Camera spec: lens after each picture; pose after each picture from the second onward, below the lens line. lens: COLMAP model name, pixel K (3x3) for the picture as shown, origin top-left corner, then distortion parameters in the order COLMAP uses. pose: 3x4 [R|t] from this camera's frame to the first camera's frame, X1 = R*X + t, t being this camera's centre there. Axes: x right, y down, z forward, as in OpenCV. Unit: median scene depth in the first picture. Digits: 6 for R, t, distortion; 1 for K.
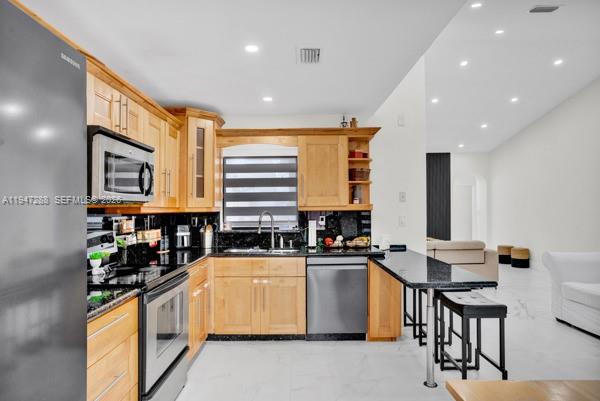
lens RADIAL K [[349.2, 0, 298.3], [0, 349.2, 202.9], [0, 0, 1]] dist [0.016375, 0.000893]
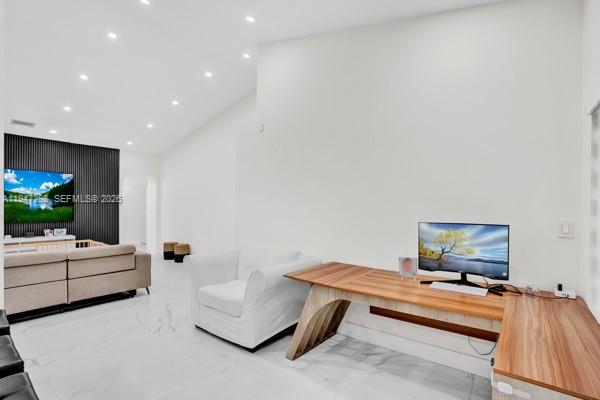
lens RADIAL K [[282.1, 0, 299.2], [0, 282.1, 201.4], [0, 0, 1]] dist [0.000543, -0.000218]
pose [[0.616515, 0.016759, 0.787165, 0.159929], [-0.007909, 0.999855, -0.015093, 0.005796], [-0.787304, 0.003080, 0.616558, 0.168343]]
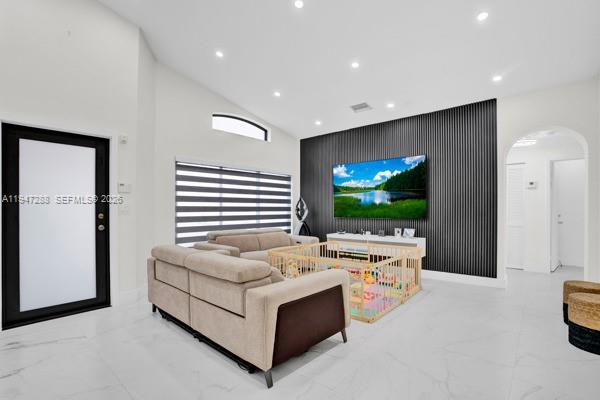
lens RADIAL K [[282.1, 0, 300.8], [0, 282.1, 205.1], [0, 0, 1]] dist [0.000543, -0.000218]
pose [[0.746507, -0.030486, -0.664678, 0.631918], [0.026446, 0.999520, -0.016142, 0.029676], [0.664851, -0.005528, 0.746955, 0.590321]]
